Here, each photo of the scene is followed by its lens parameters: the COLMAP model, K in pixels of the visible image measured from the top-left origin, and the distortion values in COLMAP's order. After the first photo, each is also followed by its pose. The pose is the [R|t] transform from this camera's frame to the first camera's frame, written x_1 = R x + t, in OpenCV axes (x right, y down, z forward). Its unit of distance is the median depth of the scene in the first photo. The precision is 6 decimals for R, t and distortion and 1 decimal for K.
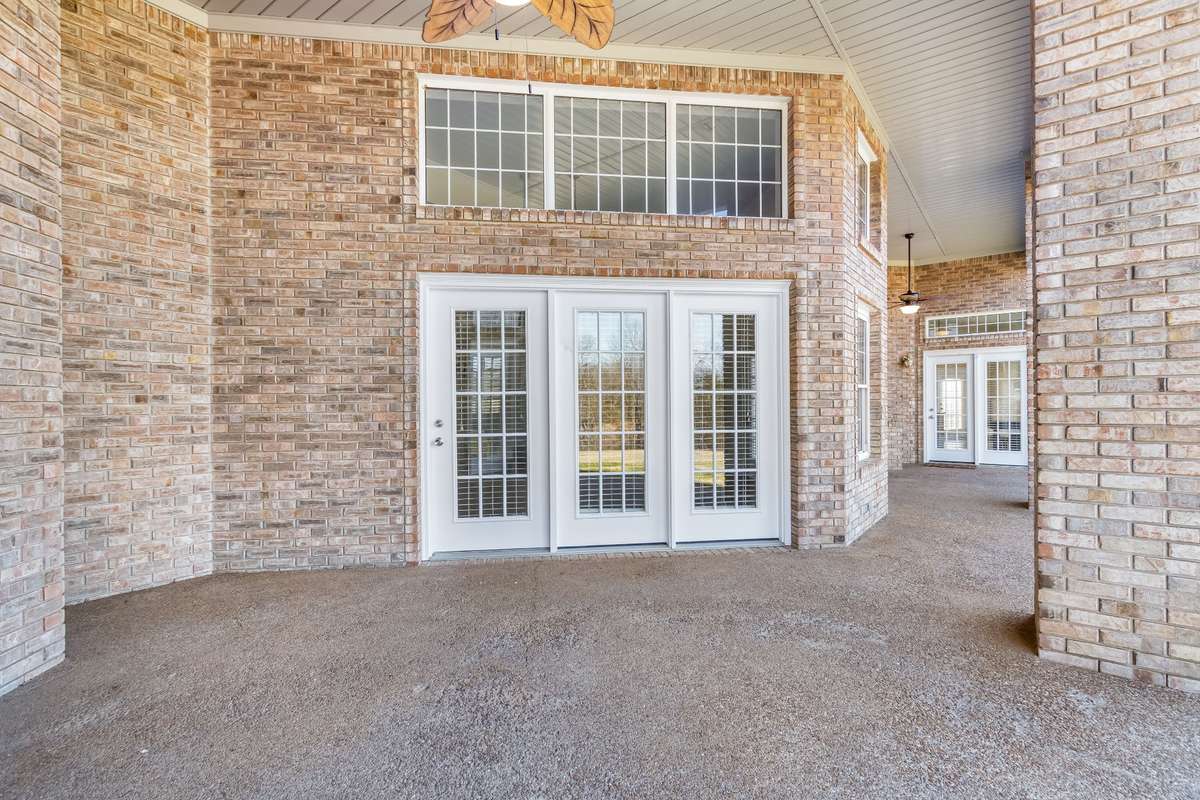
lens RADIAL K [[554.2, 0, 599.2], [0, 554.2, 404.8], [0, 0, 1]] dist [-0.002243, -0.000347]
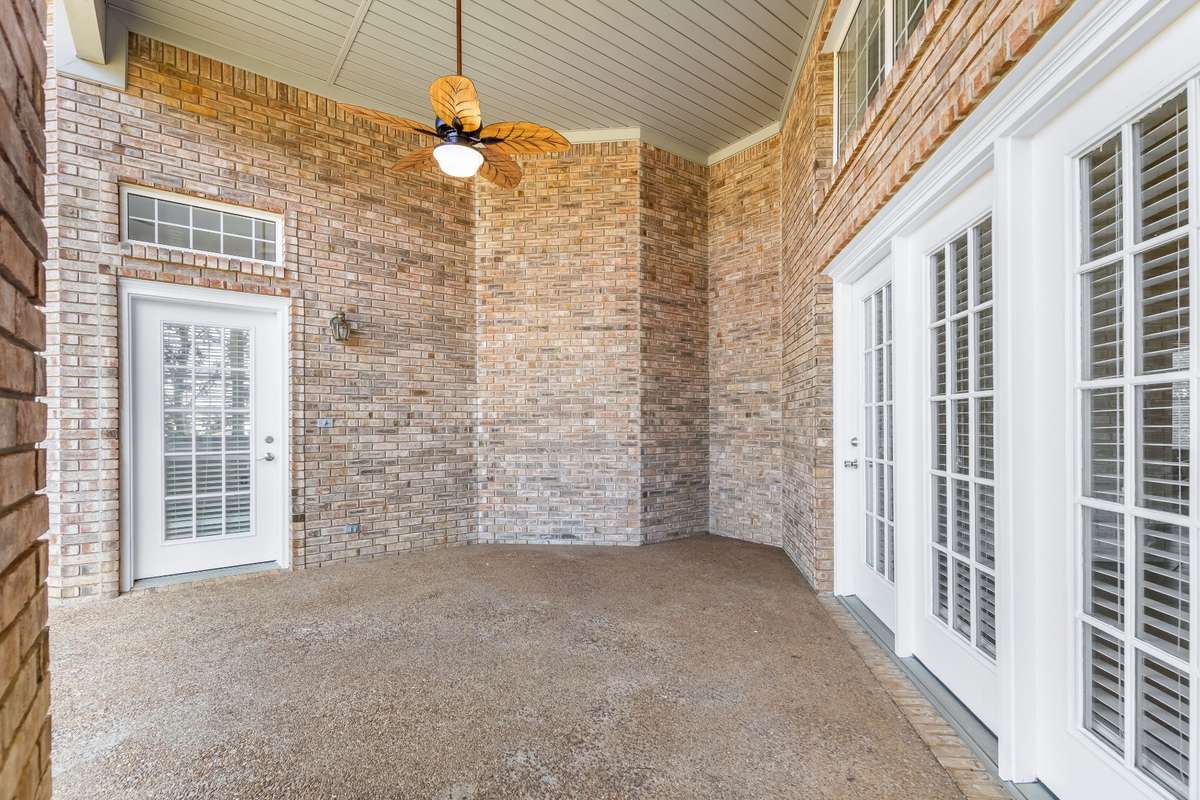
lens RADIAL K [[548.8, 0, 597.4], [0, 548.8, 423.2], [0, 0, 1]] dist [-0.000449, 0.000008]
pose [[-0.261439, 0.012134, -0.965144, 0.743615], [0.003050, 0.999926, 0.011745, -0.006731], [0.965215, 0.000127, -0.261457, 1.024451]]
